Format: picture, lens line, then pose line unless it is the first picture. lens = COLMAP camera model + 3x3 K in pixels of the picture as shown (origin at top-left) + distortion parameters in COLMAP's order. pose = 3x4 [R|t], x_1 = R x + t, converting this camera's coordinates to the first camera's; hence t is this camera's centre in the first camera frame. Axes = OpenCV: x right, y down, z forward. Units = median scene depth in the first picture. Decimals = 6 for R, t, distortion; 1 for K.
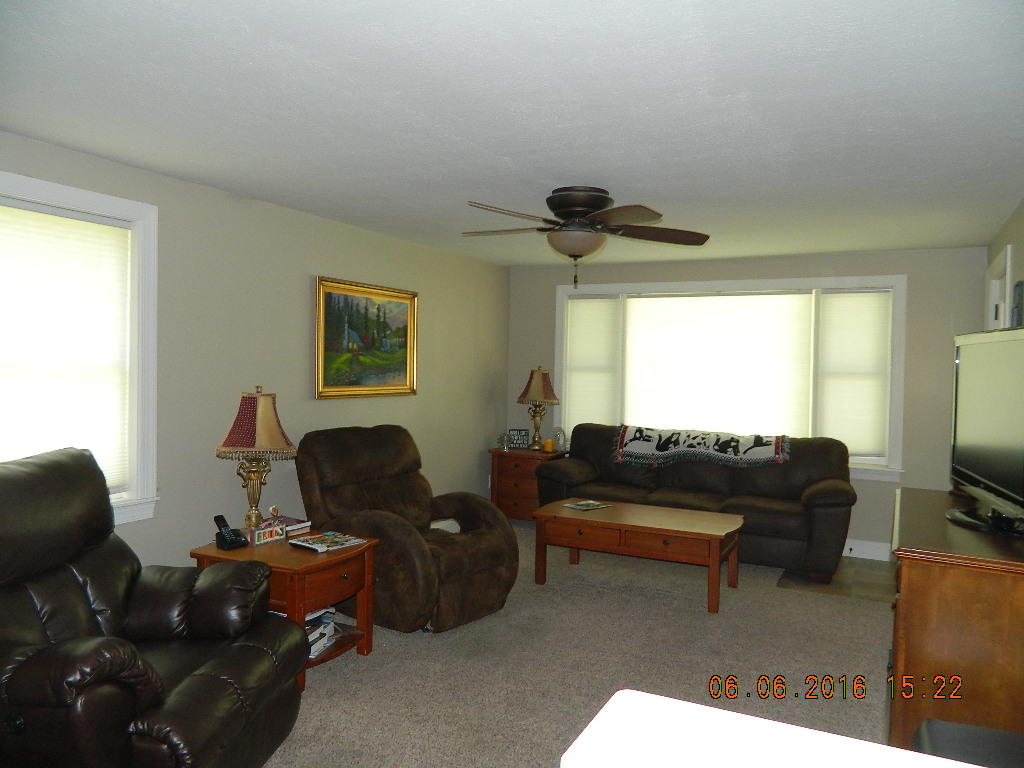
lens RADIAL K [[763.4, 0, 512.0], [0, 763.4, 384.0], [0, 0, 1]] dist [0.004566, 0.004939]
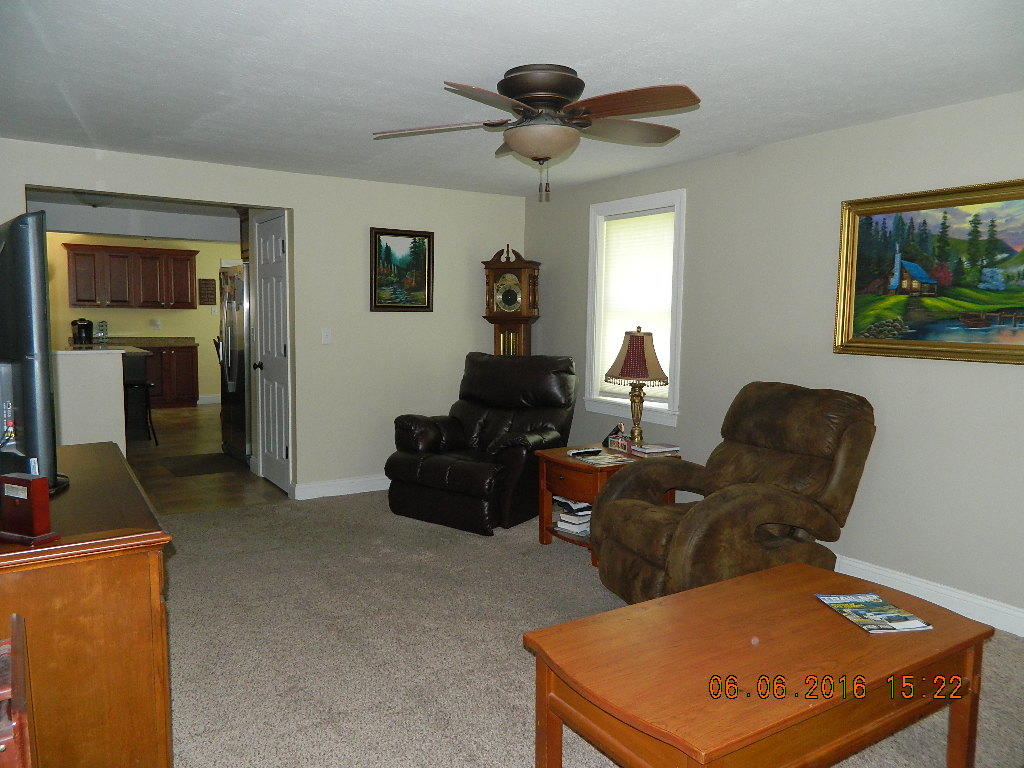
lens RADIAL K [[763.4, 0, 512.0], [0, 763.4, 384.0], [0, 0, 1]] dist [0.004566, 0.004939]
pose [[-0.530117, 0.048594, -0.846531, 0.588400], [-0.053972, 0.994398, 0.090881, -0.002580], [0.846205, 0.093867, -0.524525, 1.066292]]
